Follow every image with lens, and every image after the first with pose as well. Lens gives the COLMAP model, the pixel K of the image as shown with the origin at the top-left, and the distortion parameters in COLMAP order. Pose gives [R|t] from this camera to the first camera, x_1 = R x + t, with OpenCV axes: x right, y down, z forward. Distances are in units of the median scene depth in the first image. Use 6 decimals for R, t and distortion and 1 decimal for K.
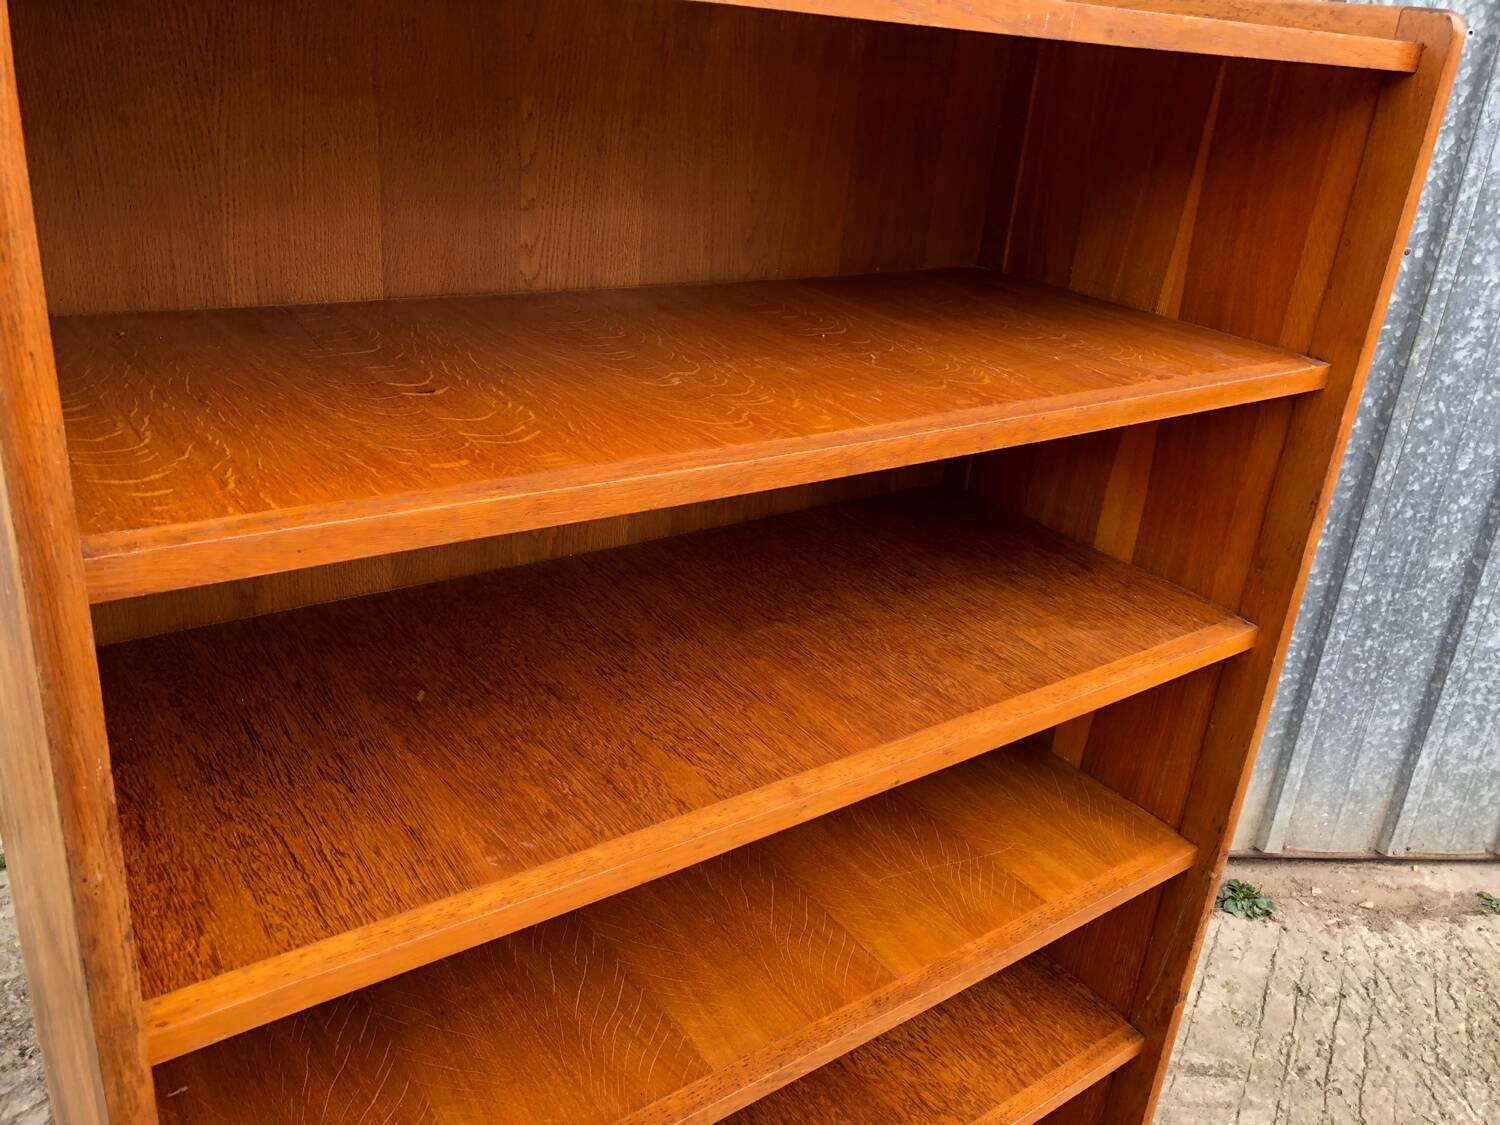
lens RADIAL K [[1231.1, 0, 751.4], [0, 1231.1, 542.0], [0, 0, 1]] dist [0.012764, 0.010629]
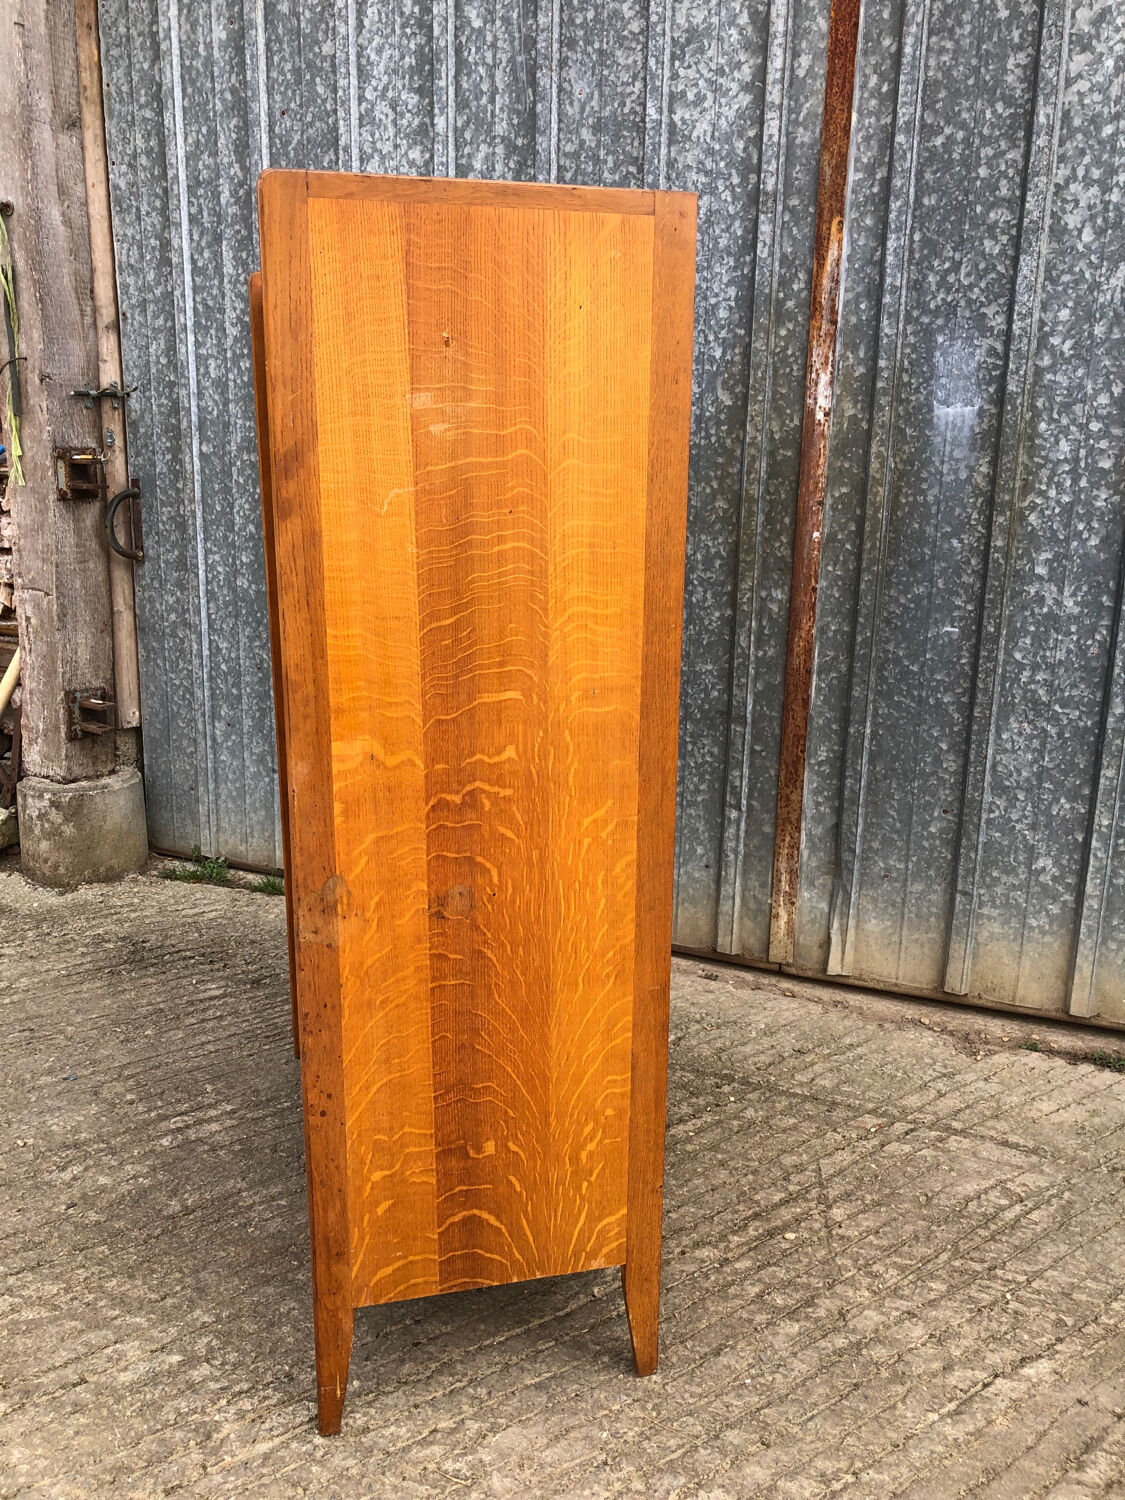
lens RADIAL K [[1231.1, 0, 569.7], [0, 1231.1, 743.8], [0, 0, 1]] dist [0.012764, 0.010629]
pose [[0.887866, 0.047665, -0.457626, 0.489858], [-0.117827, 0.985007, -0.126007, 0.242716], [0.444758, 0.165798, 0.880171, -0.254233]]
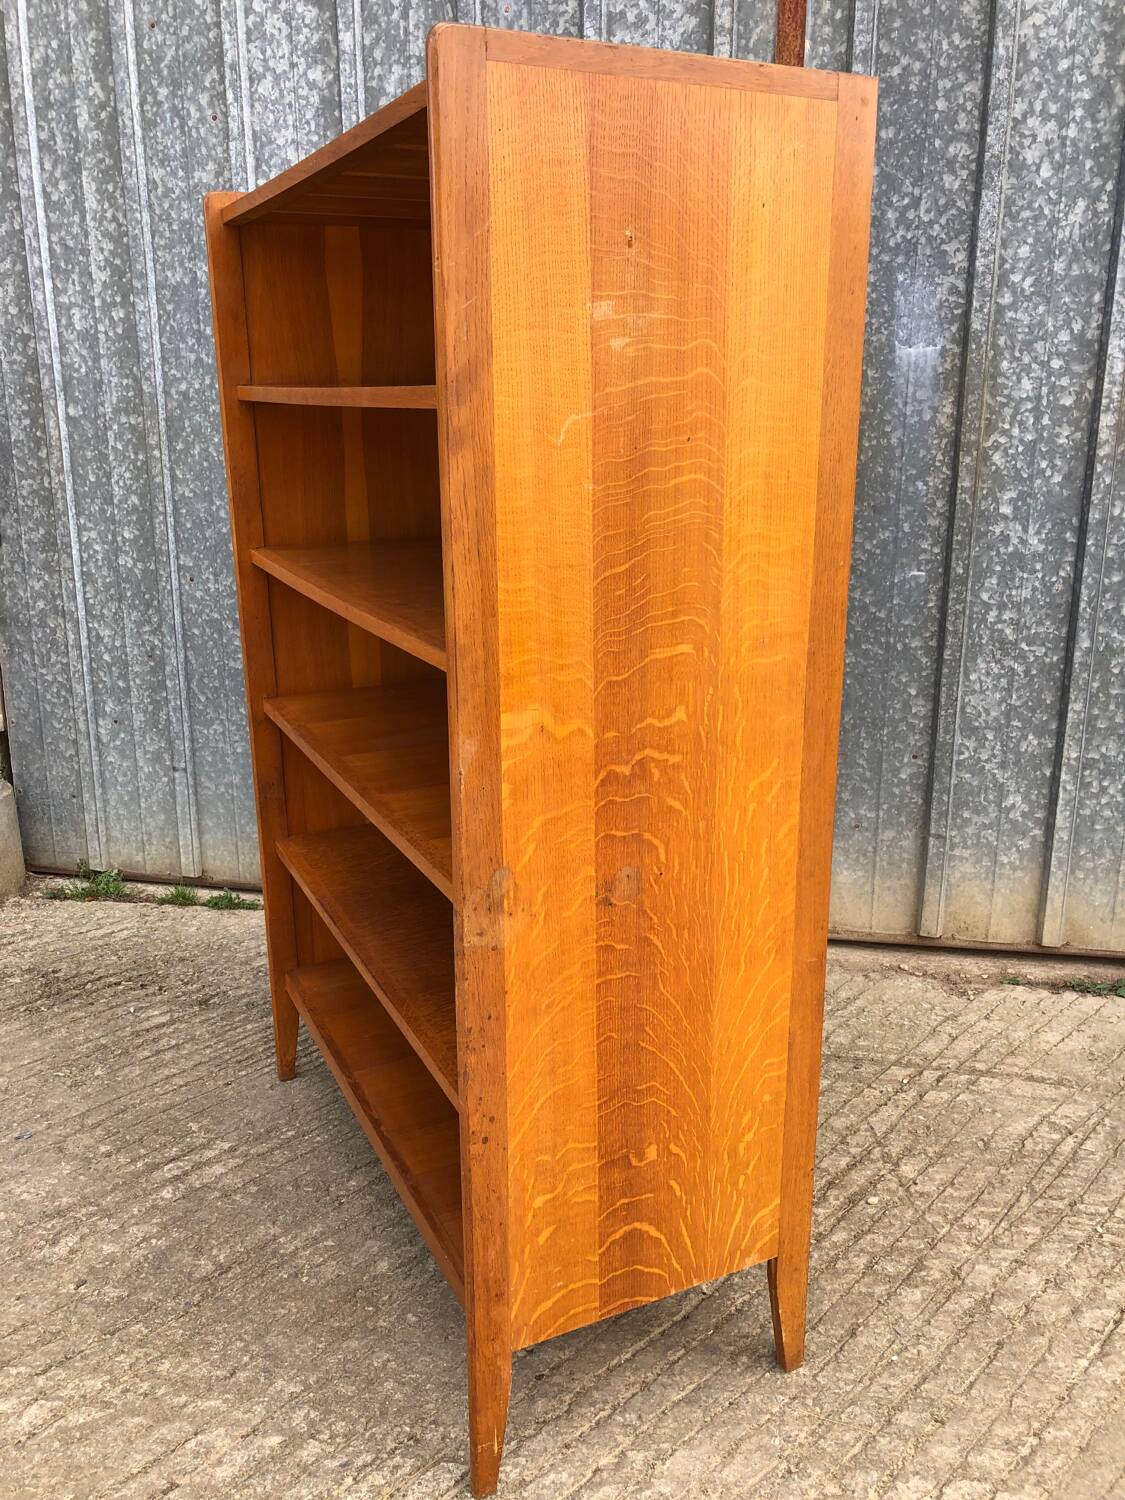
lens RADIAL K [[1231.1, 0, 572.5], [0, 1231.1, 746.5], [0, 0, 1]] dist [0.012764, 0.010629]
pose [[0.960273, -0.009537, -0.278900, 0.259905], [-0.024767, 0.992559, -0.119216, 0.255965], [0.277962, 0.121387, 0.952891, -0.261833]]
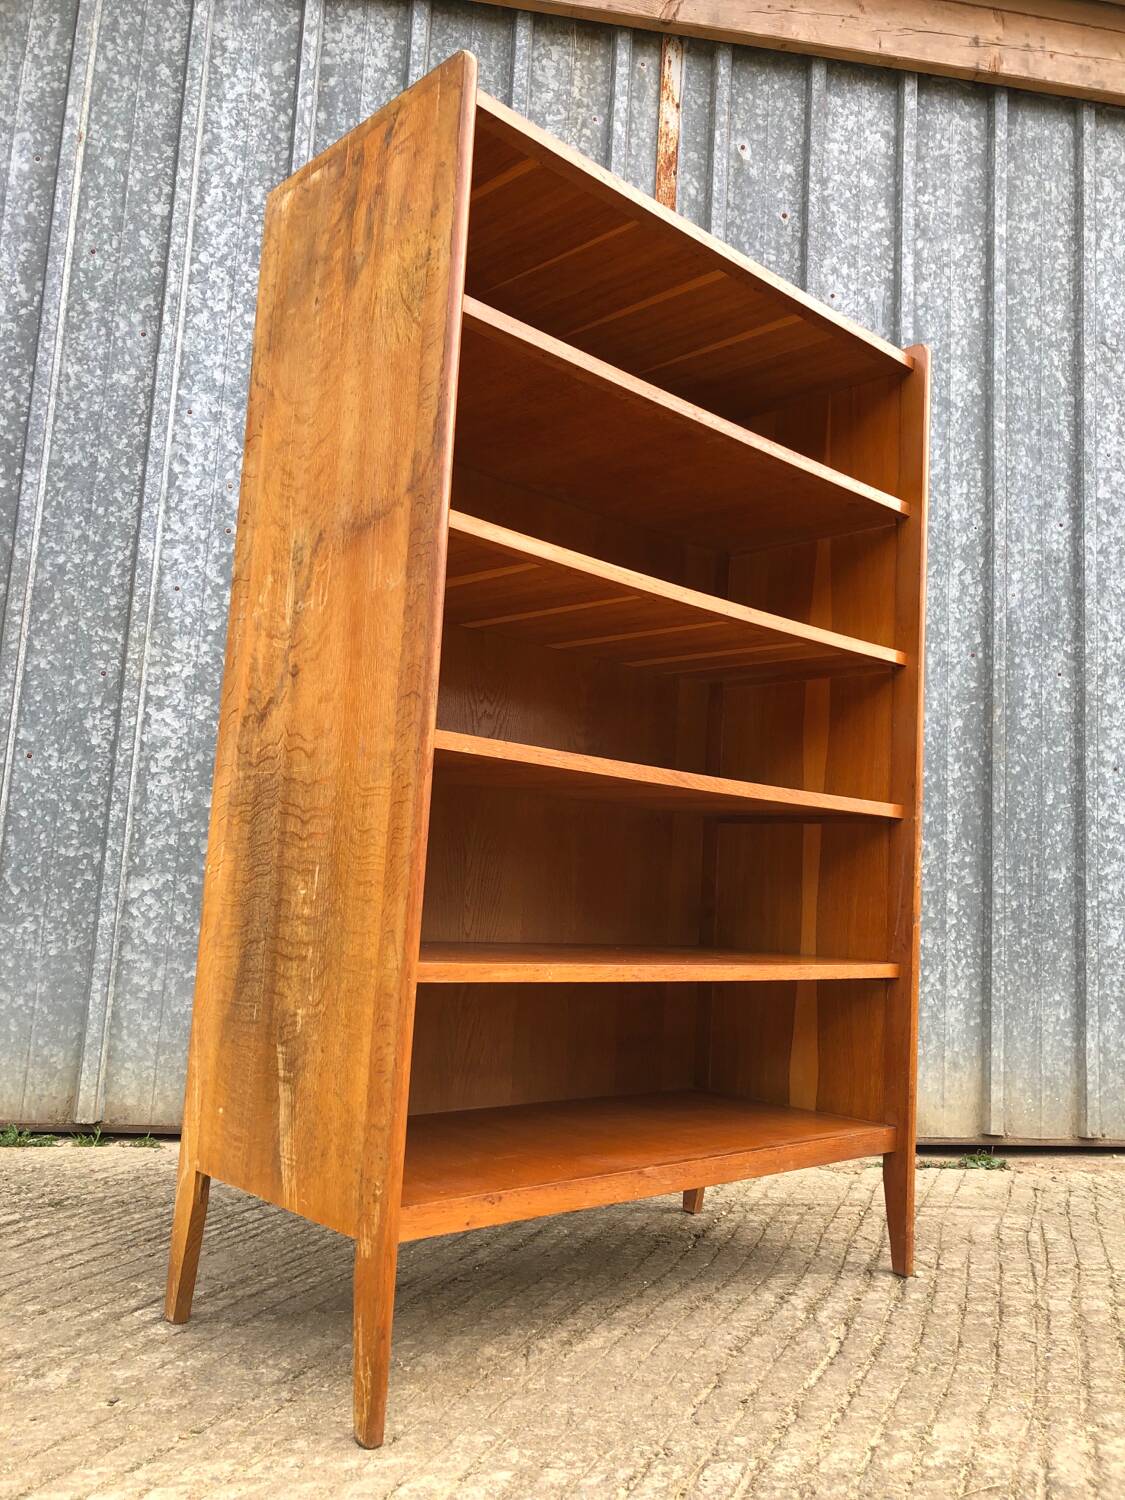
lens RADIAL K [[1231.1, 0, 575.9], [0, 1231.1, 741.1], [0, 0, 1]] dist [0.012764, 0.010629]
pose [[0.992124, -0.017109, 0.124084, -0.156969], [0.076104, 0.869150, -0.488658, 0.572896], [-0.099487, 0.494253, 0.863606, -0.231422]]
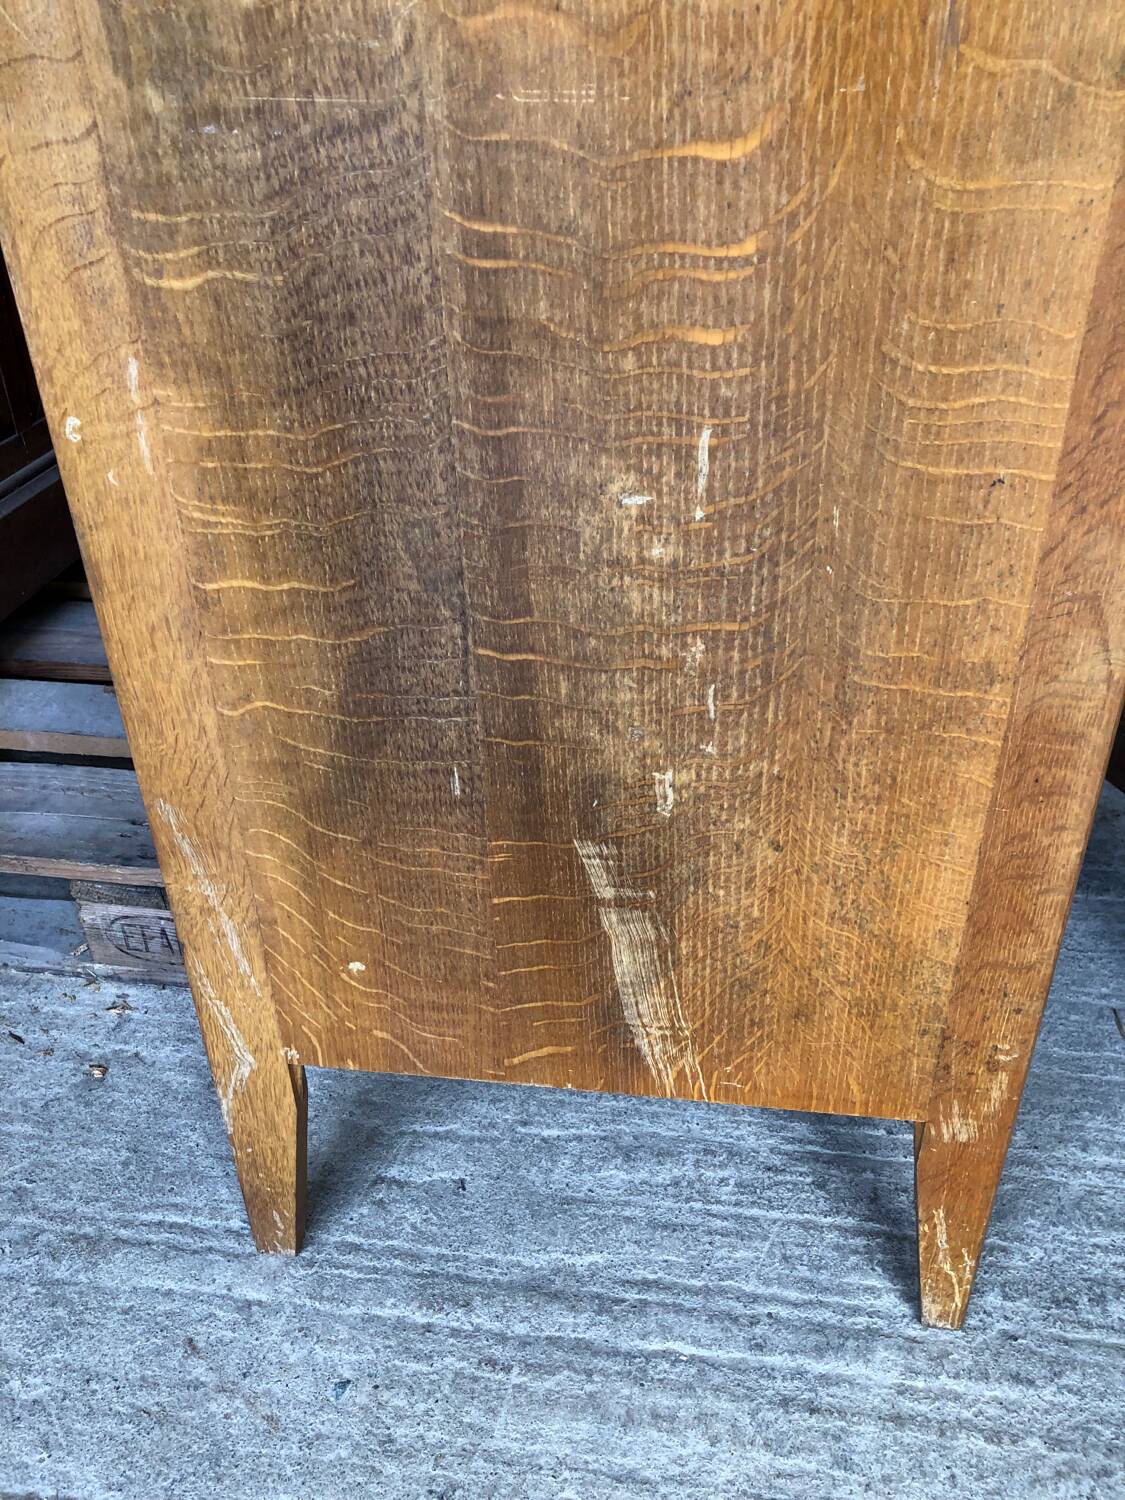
lens RADIAL K [[1231.1, 0, 569.0], [0, 1231.1, 730.0], [0, 0, 1]] dist [0.012764, 0.010629]
pose [[0.692835, -0.465940, 0.550345, -0.394428], [0.350014, 0.884568, 0.308269, 0.248043], [-0.630452, -0.020951, 0.775945, 0.258951]]
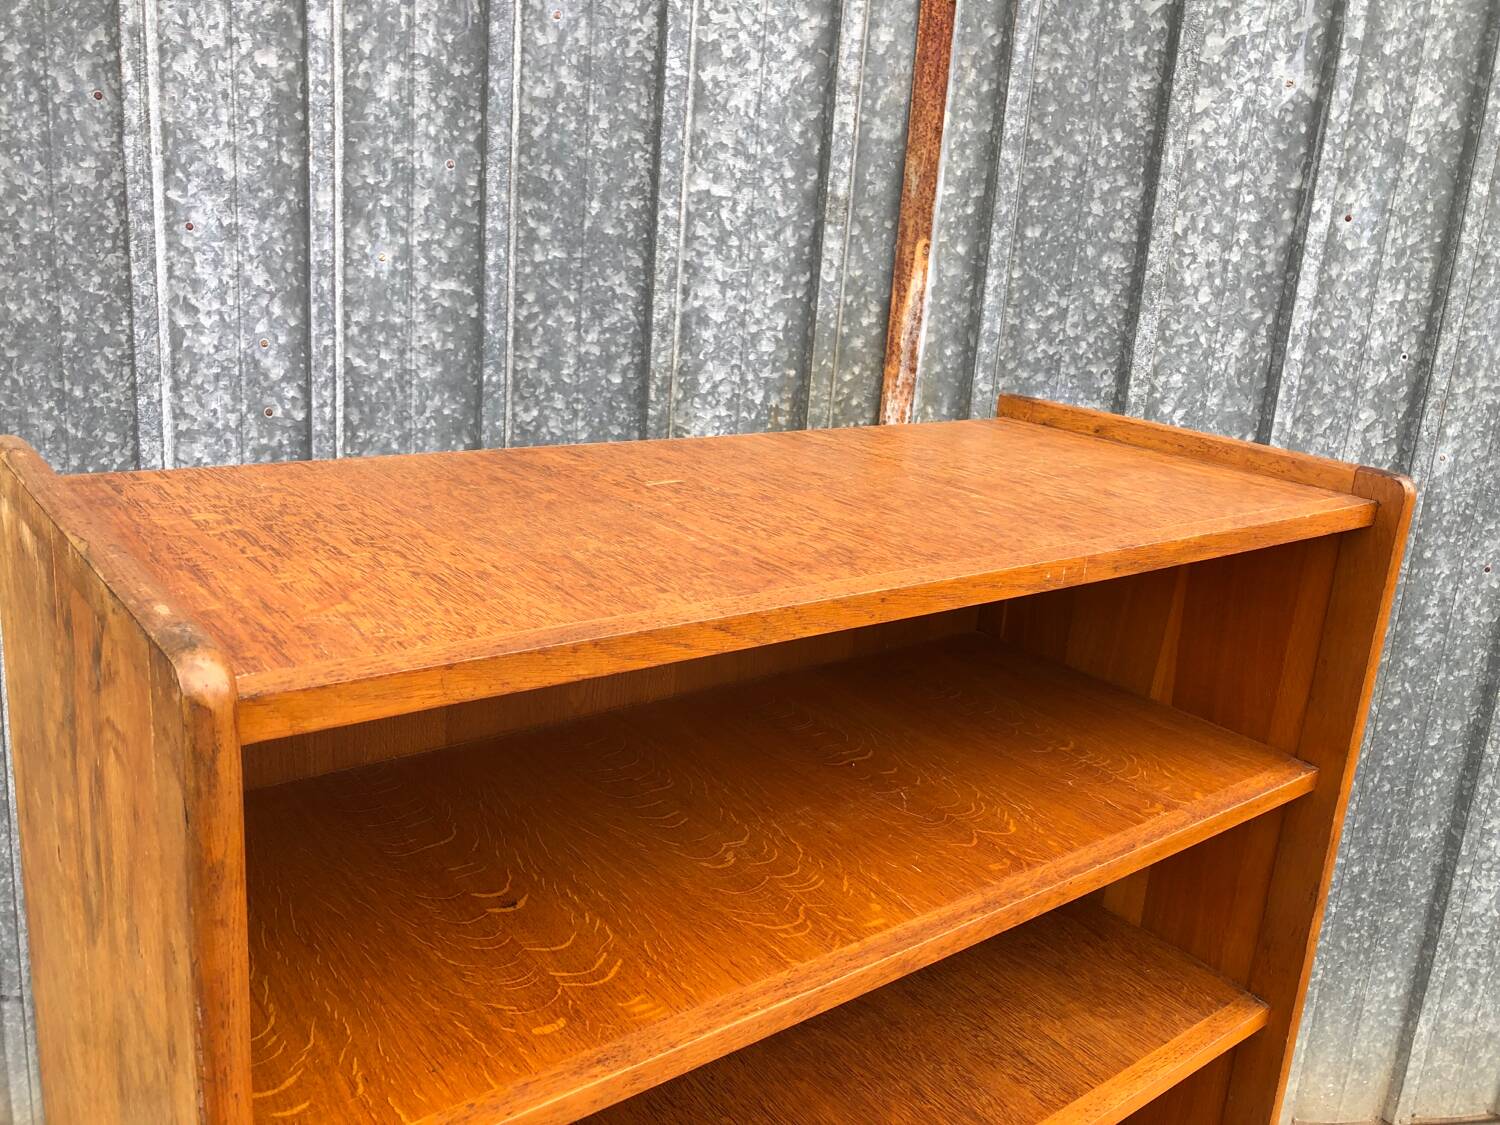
lens RADIAL K [[1231.1, 0, 749.8], [0, 1231.1, 545.1], [0, 0, 1]] dist [0.012764, 0.010629]
pose [[0.999453, -0.017974, 0.027747, -0.028463], [0.021535, 0.990763, -0.133885, -0.104884], [-0.025084, 0.134409, 0.990608, -0.043871]]
